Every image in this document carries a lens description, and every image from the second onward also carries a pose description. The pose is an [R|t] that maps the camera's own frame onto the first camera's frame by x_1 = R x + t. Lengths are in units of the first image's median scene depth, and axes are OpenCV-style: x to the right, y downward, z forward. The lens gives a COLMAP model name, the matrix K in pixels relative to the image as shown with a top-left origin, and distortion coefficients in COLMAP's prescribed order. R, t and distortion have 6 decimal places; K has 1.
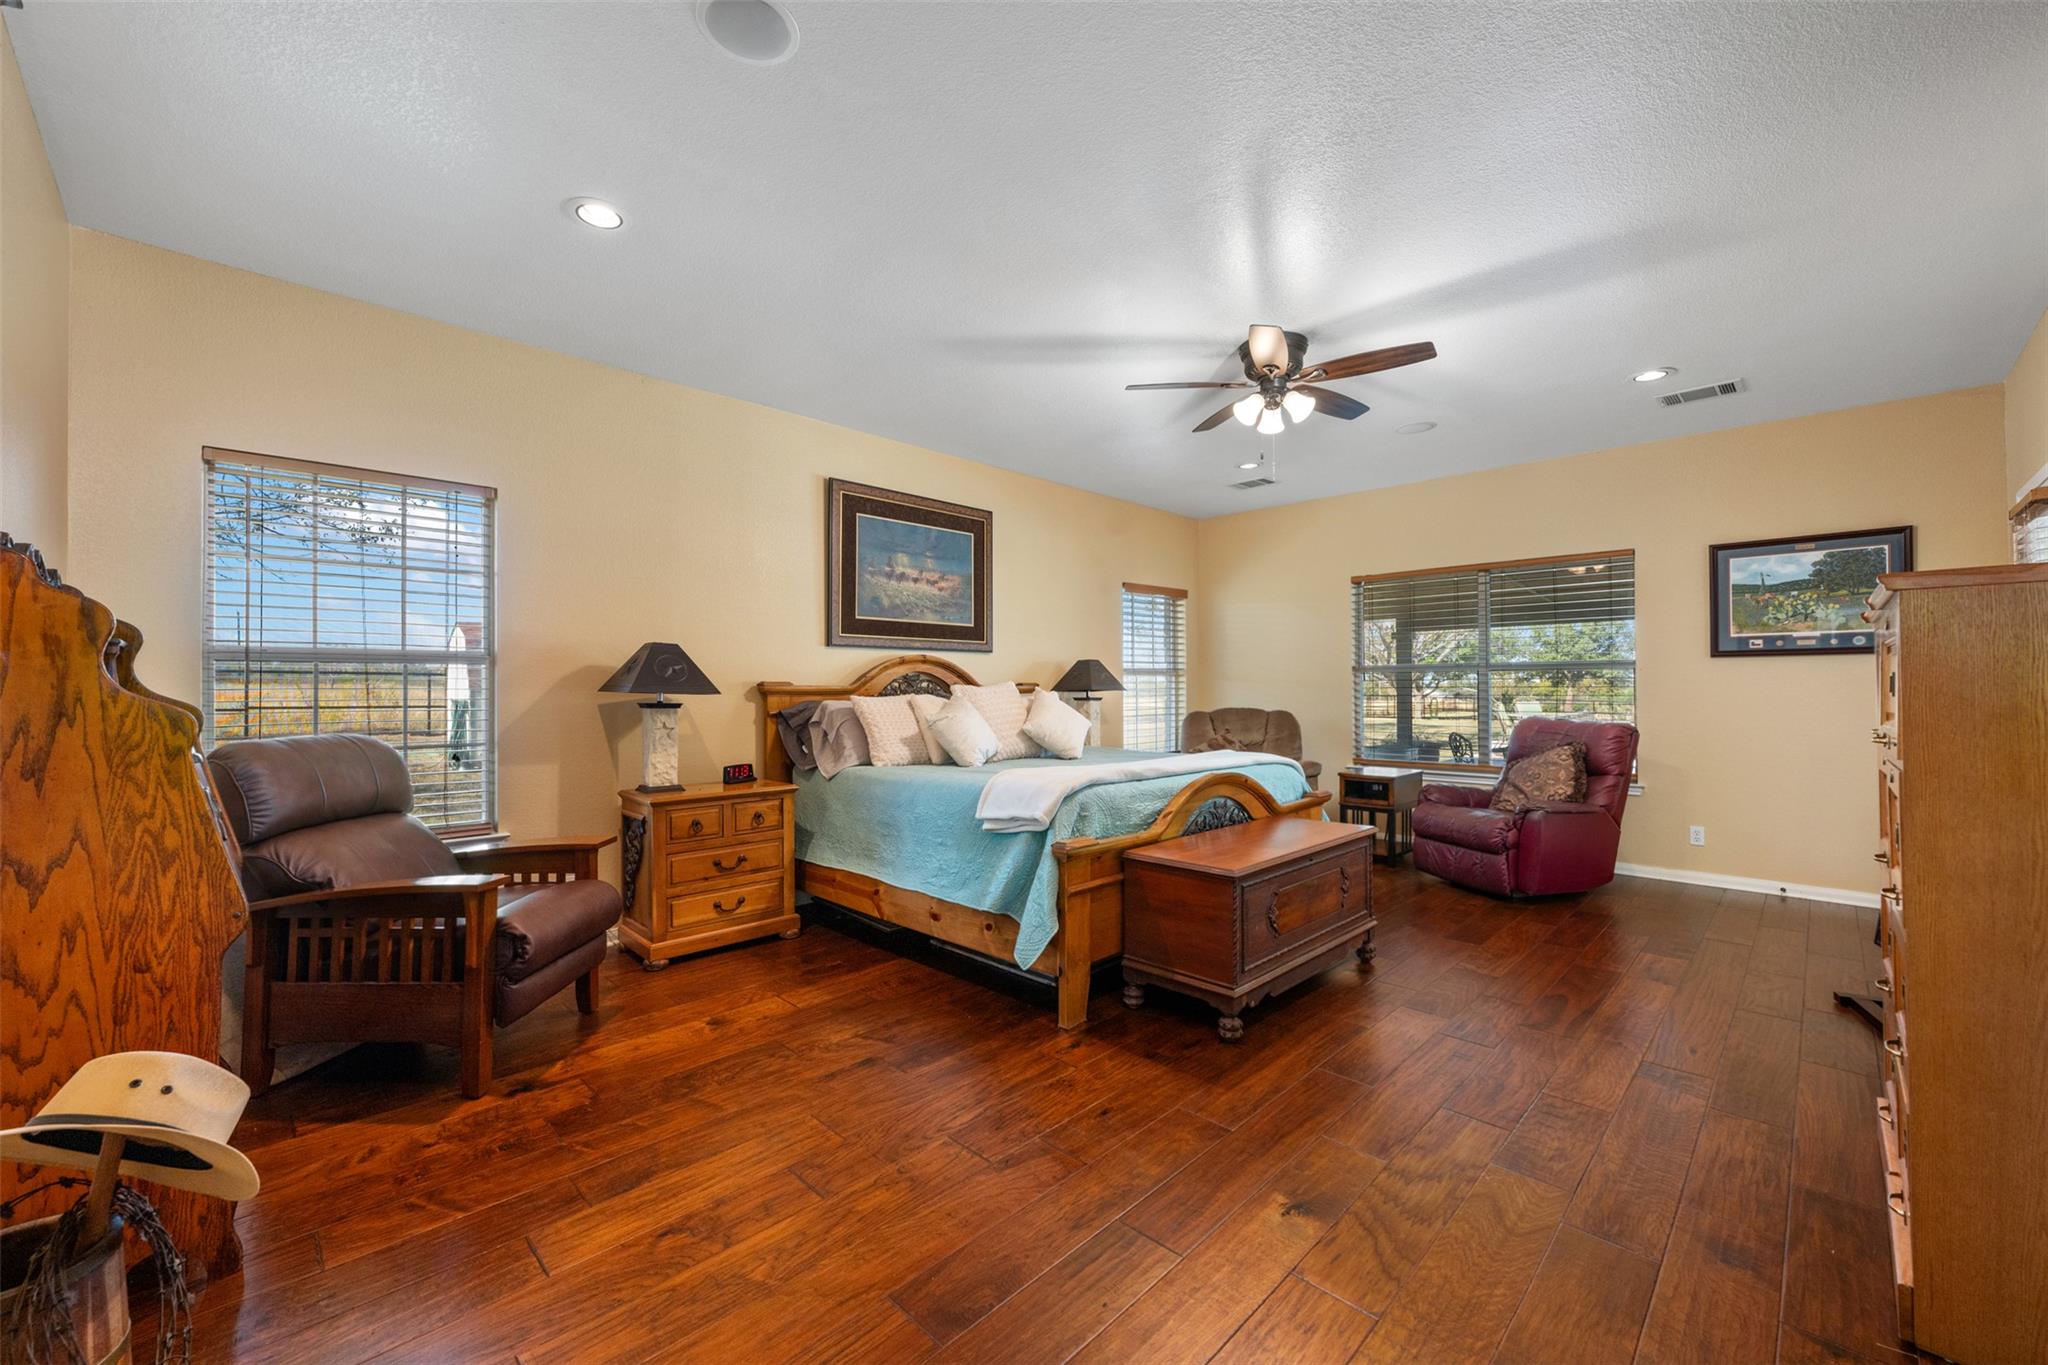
lens RADIAL K [[808.2, 0, 1024.0], [0, 808.2, 682.5], [0, 0, 1]] dist [-0.001802, 0.000443]
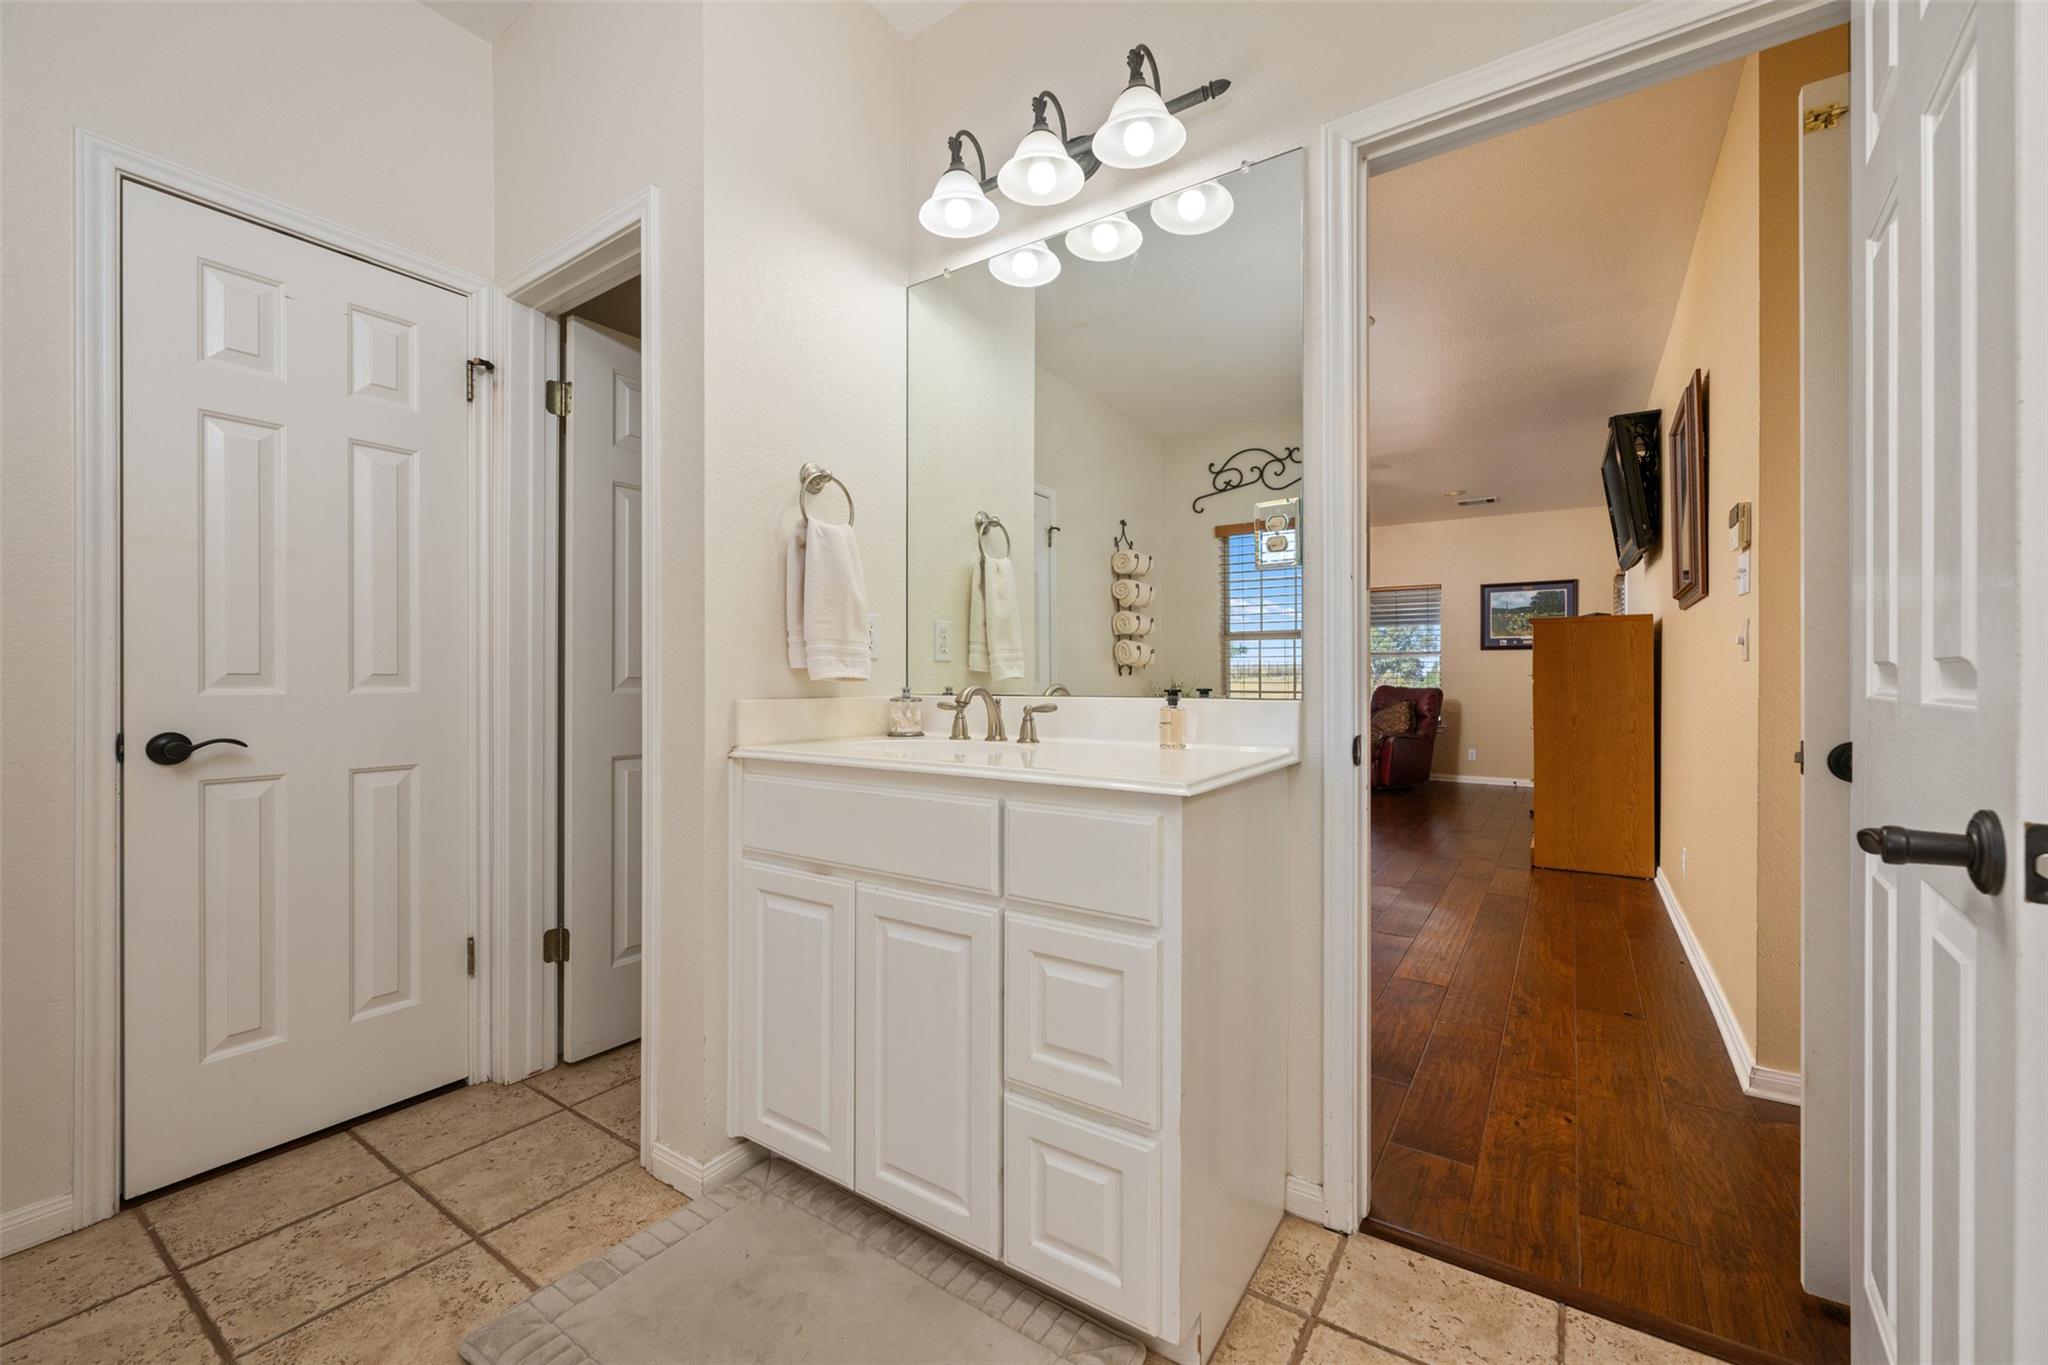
lens RADIAL K [[808.2, 0, 1024.0], [0, 808.2, 682.5], [0, 0, 1]] dist [-0.001802, 0.000443]
pose [[0.984679, 0.001302, 0.174374, -0.422047], [-0.003393, 0.999926, 0.011690, 0.021899], [-0.174345, -0.012102, 0.984610, -0.544702]]
